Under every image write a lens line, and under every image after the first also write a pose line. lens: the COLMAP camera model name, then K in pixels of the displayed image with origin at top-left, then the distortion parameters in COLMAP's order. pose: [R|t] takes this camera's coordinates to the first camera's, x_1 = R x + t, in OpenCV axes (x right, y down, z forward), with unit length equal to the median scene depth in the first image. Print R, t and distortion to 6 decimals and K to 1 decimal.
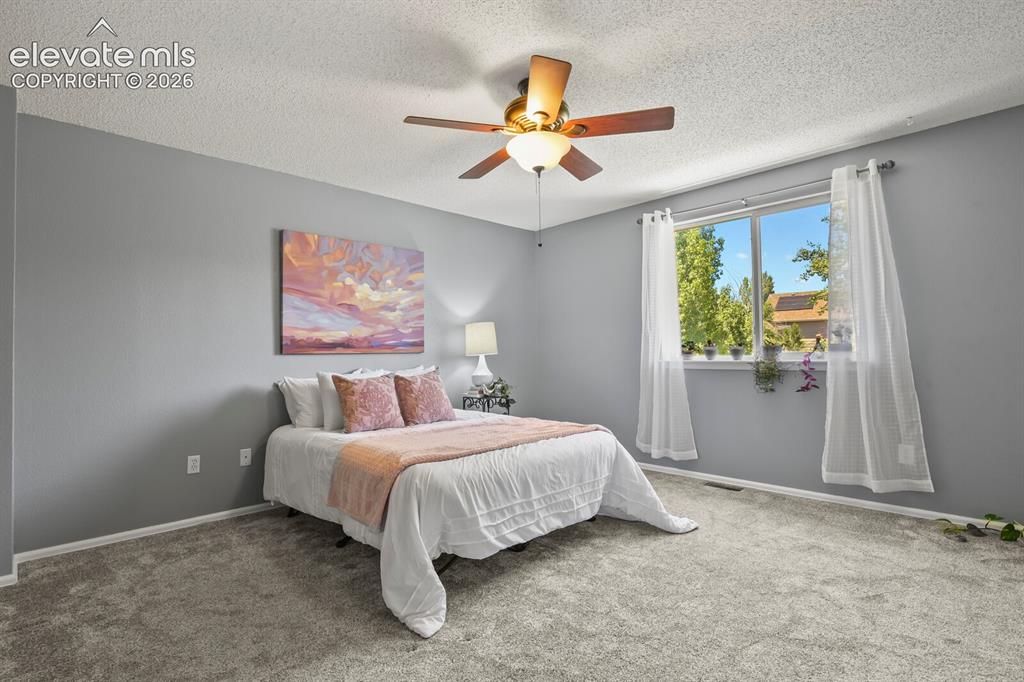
lens RADIAL K [[499.3, 0, 515.7], [0, 499.3, 342.9], [0, 0, 1]] dist [-0.000667, -0.004969]
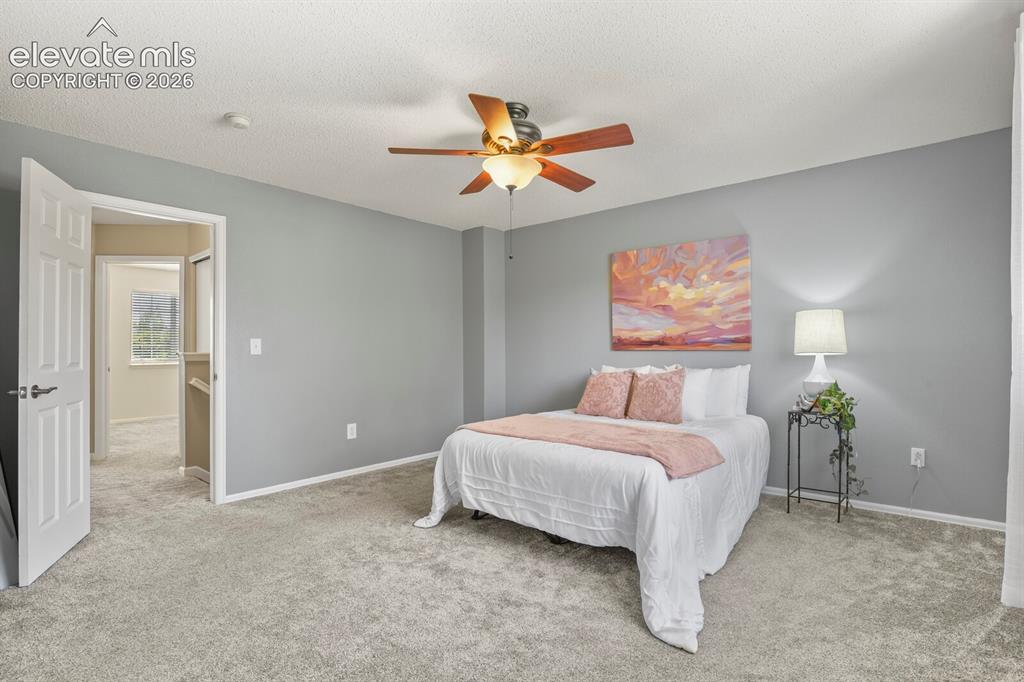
lens RADIAL K [[499.3, 0, 516.0], [0, 499.3, 342.8], [0, 0, 1]] dist [-0.000667, -0.004969]
pose [[0.095004, 0.003575, -0.995471, 0.716744], [0.023816, 0.999699, 0.005863, -0.009117], [0.995192, -0.024265, 0.094890, 0.568068]]
